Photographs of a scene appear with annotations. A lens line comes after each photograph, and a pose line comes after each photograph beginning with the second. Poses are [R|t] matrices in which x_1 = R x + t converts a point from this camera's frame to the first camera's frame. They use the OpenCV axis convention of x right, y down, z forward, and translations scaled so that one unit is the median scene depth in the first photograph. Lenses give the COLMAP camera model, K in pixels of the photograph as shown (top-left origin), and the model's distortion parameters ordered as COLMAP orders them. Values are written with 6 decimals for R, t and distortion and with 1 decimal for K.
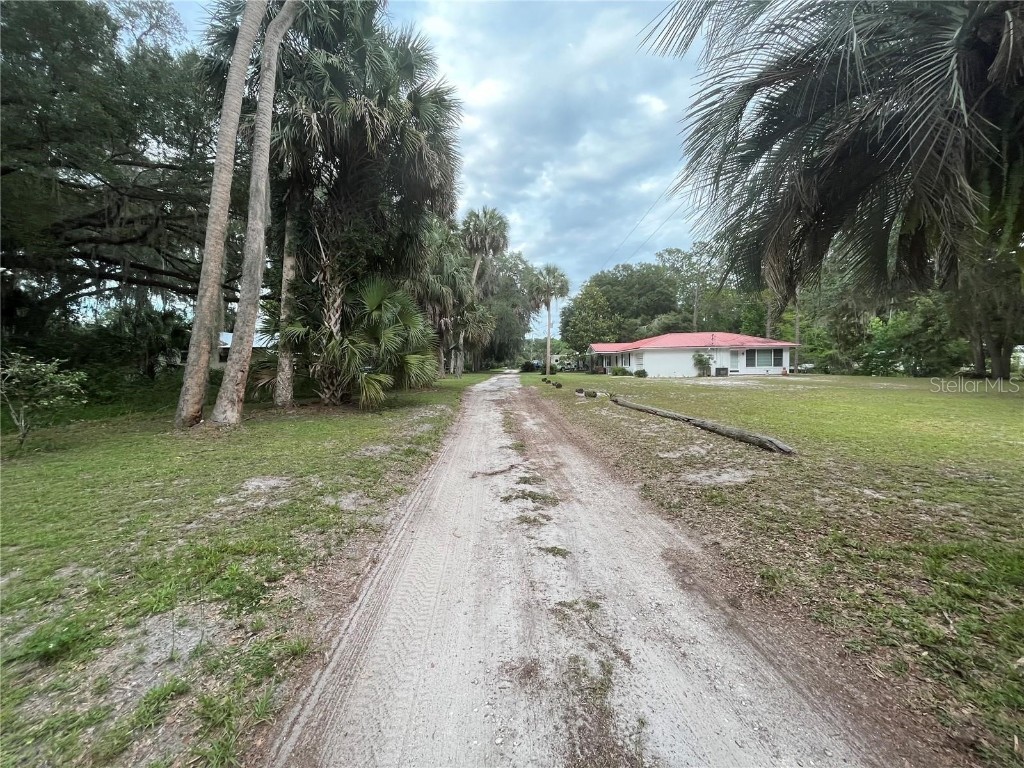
lens RADIAL K [[413.8, 0, 512.2], [0, 413.8, 383.3], [0, 0, 1]] dist [-0.001770, -0.000572]
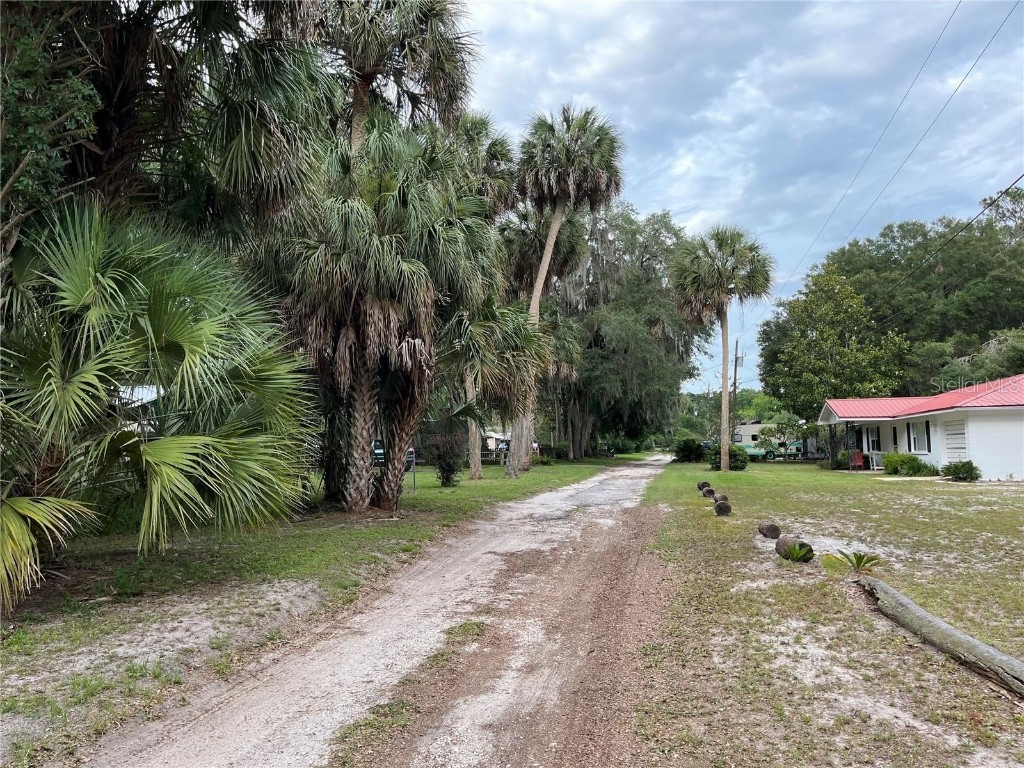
lens RADIAL K [[769.4, 0, 515.7], [0, 769.4, 400.4], [0, 0, 1]] dist [0.065233, -0.078616]
pose [[0.975501, -0.011801, -0.219680, 0.044535], [-0.010372, 0.994983, -0.099506, -0.008978], [0.219752, 0.099347, 0.970484, 0.121741]]
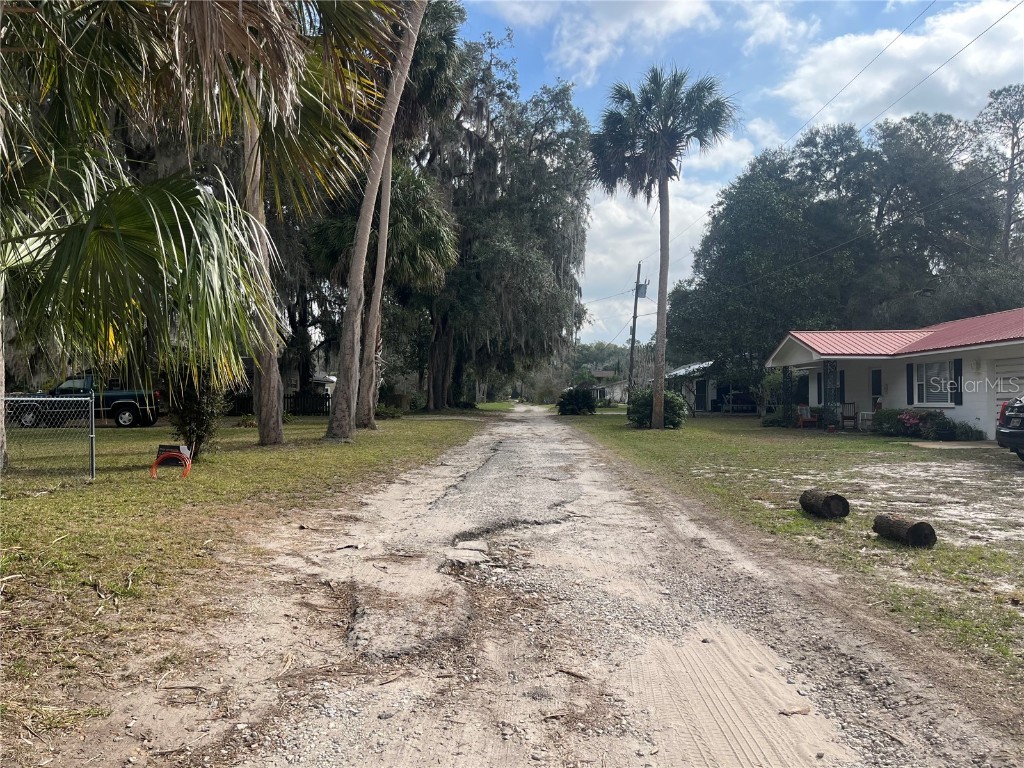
lens RADIAL K [[769.4, 0, 508.3], [0, 769.4, 384.5], [0, 0, 1]] dist [0.065233, -0.078616]
pose [[0.999345, 0.019159, -0.030712, -0.004537], [-0.021003, 0.997924, -0.060883, -0.013390], [0.029482, 0.061488, 0.997672, 0.370443]]
